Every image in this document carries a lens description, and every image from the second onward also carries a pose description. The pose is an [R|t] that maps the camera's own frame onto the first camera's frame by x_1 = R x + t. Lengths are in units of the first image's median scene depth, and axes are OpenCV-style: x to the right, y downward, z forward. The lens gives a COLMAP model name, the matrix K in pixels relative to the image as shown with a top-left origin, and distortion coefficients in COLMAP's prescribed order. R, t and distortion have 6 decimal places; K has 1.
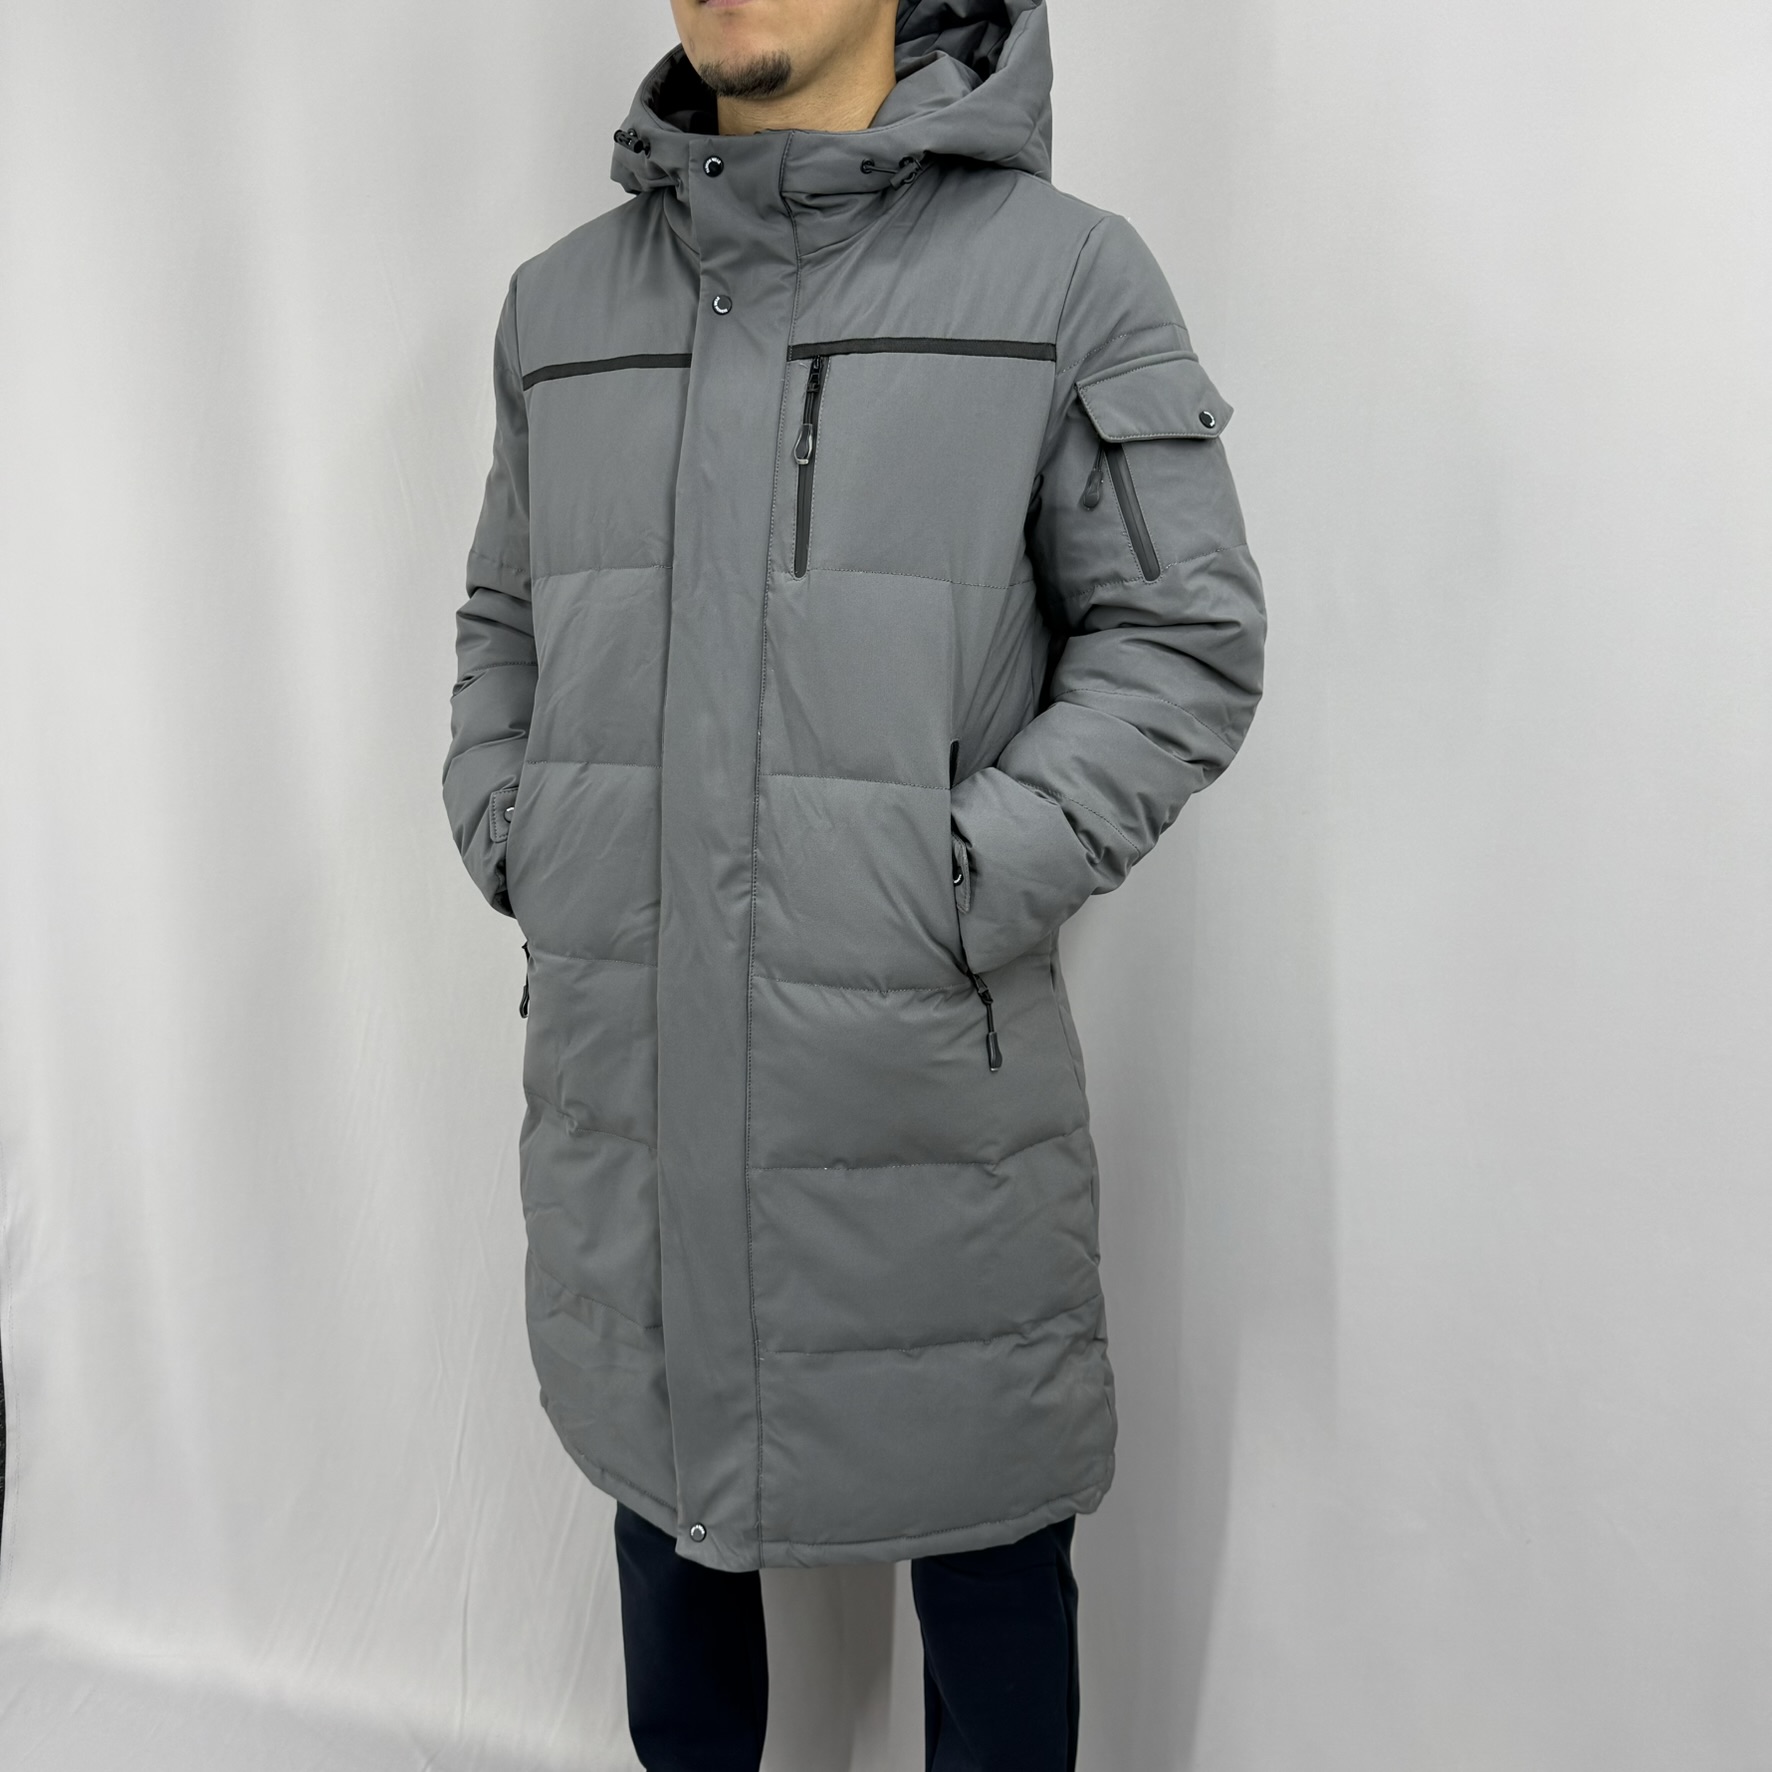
lens RADIAL K [[1708.3, 0, 886.0], [0, 1708.3, 886.0], [0, 0, 1]] dist [0.174470, -0.388940]
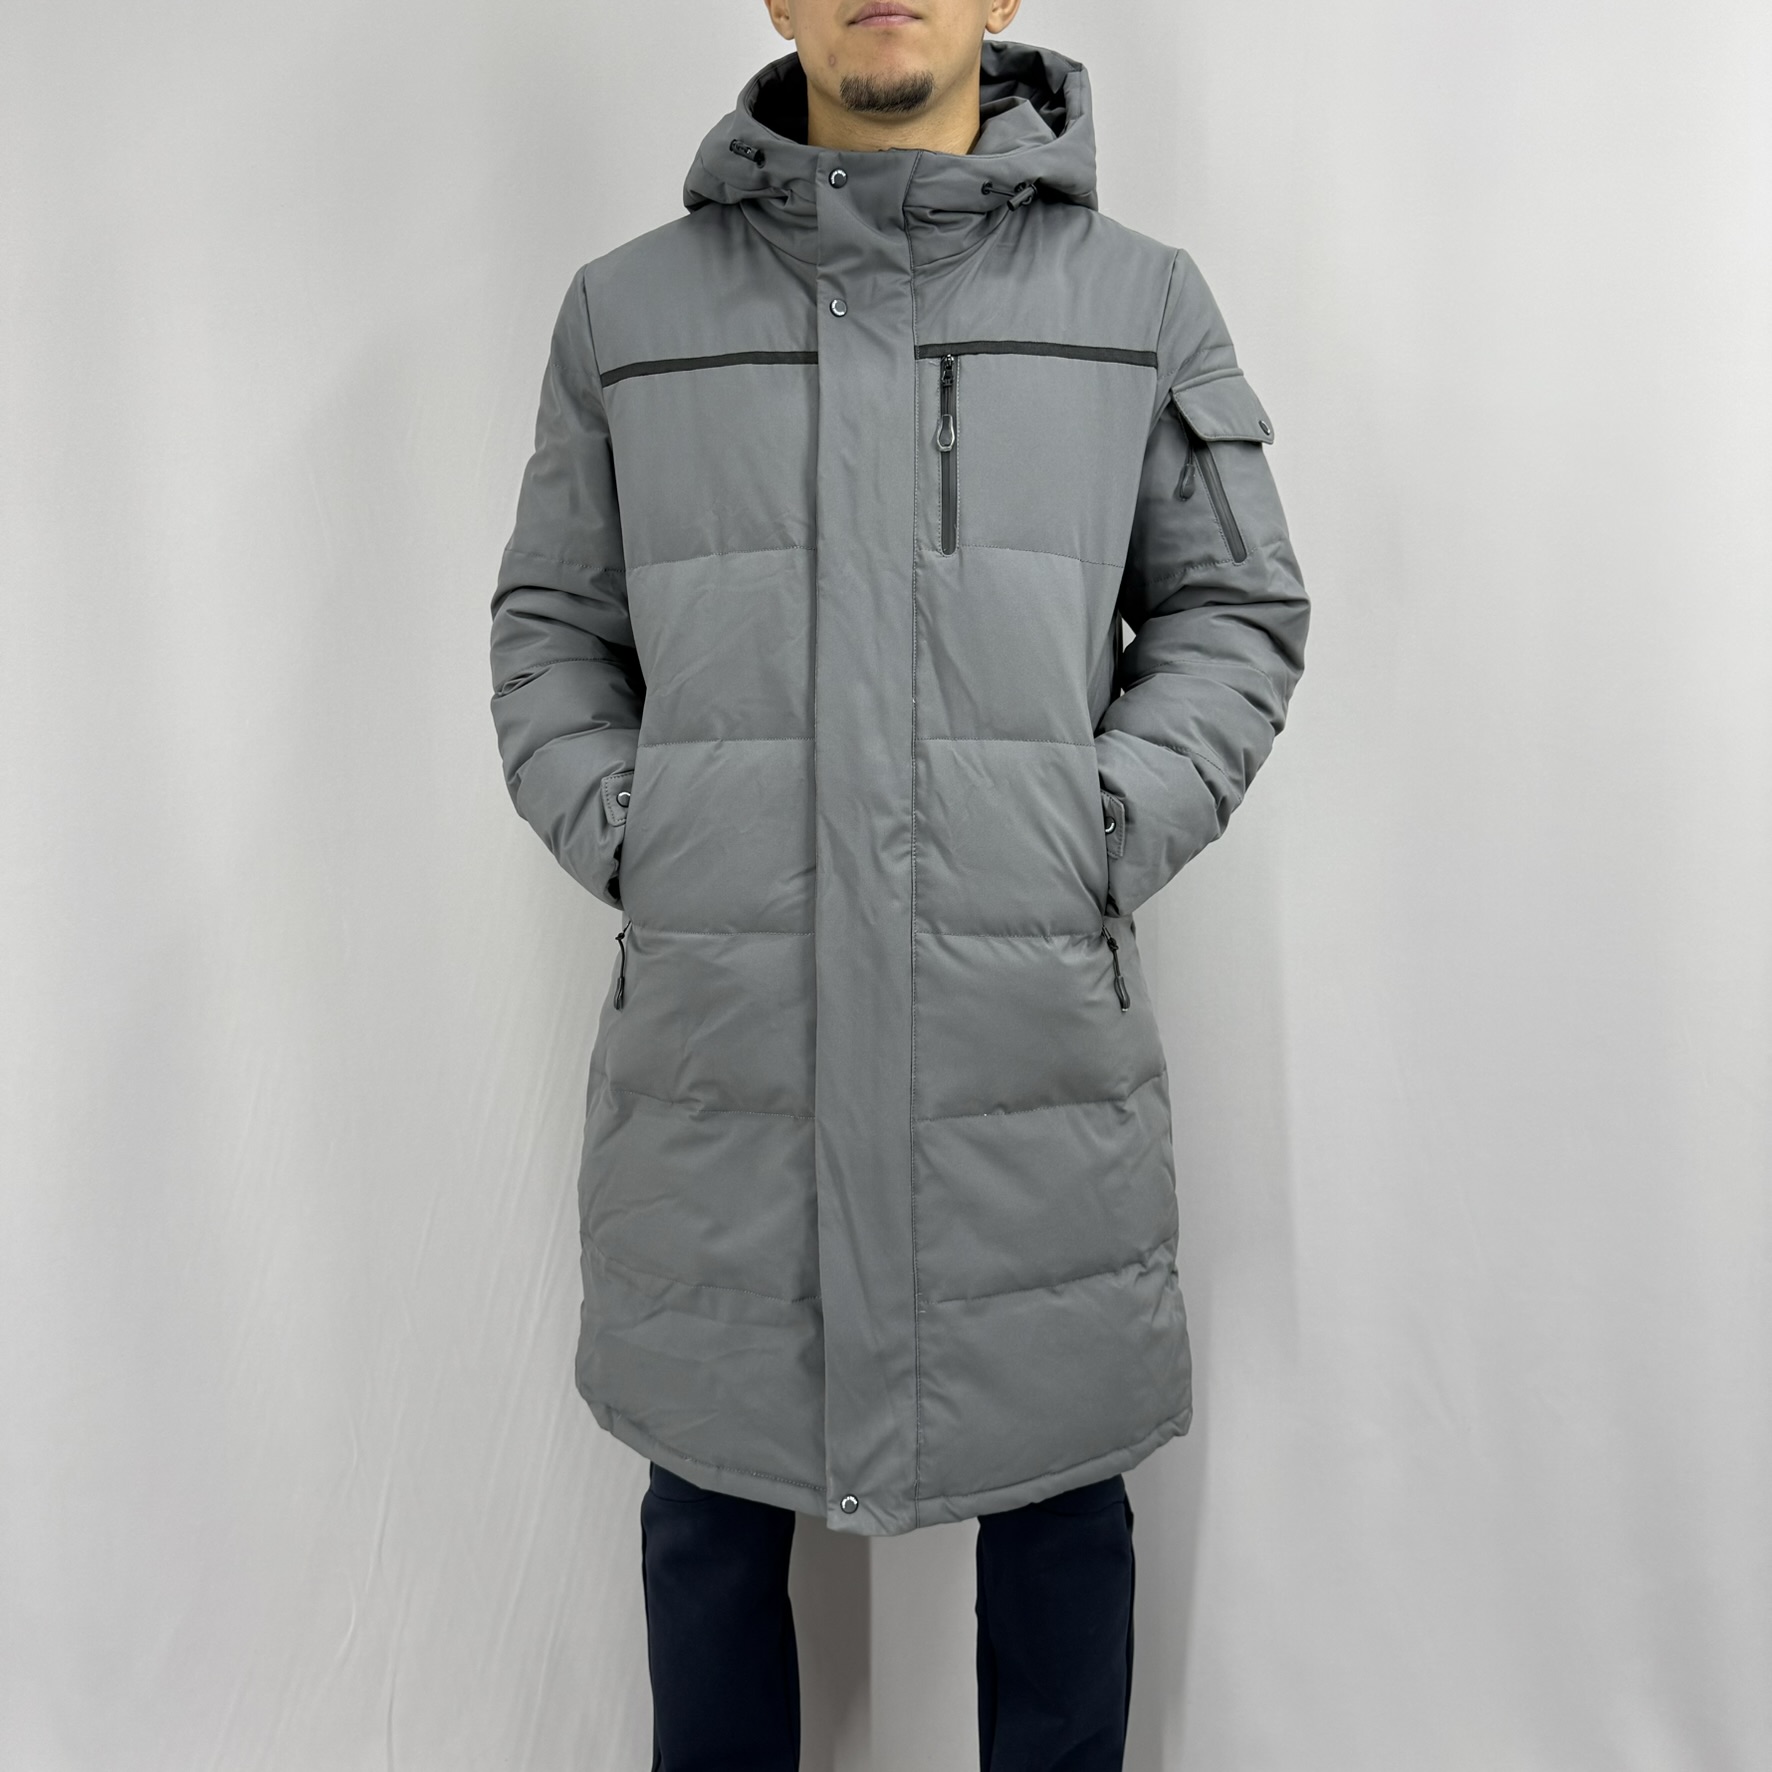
lens RADIAL K [[1708.3, 0, 886.0], [0, 1708.3, 886.0], [0, 0, 1]] dist [0.174470, -0.388940]
pose [[0.947712, -0.041796, 0.316378, -0.426428], [0.067028, 0.995342, -0.069290, 0.095741], [-0.312008, 0.086873, 0.946099, 0.015671]]
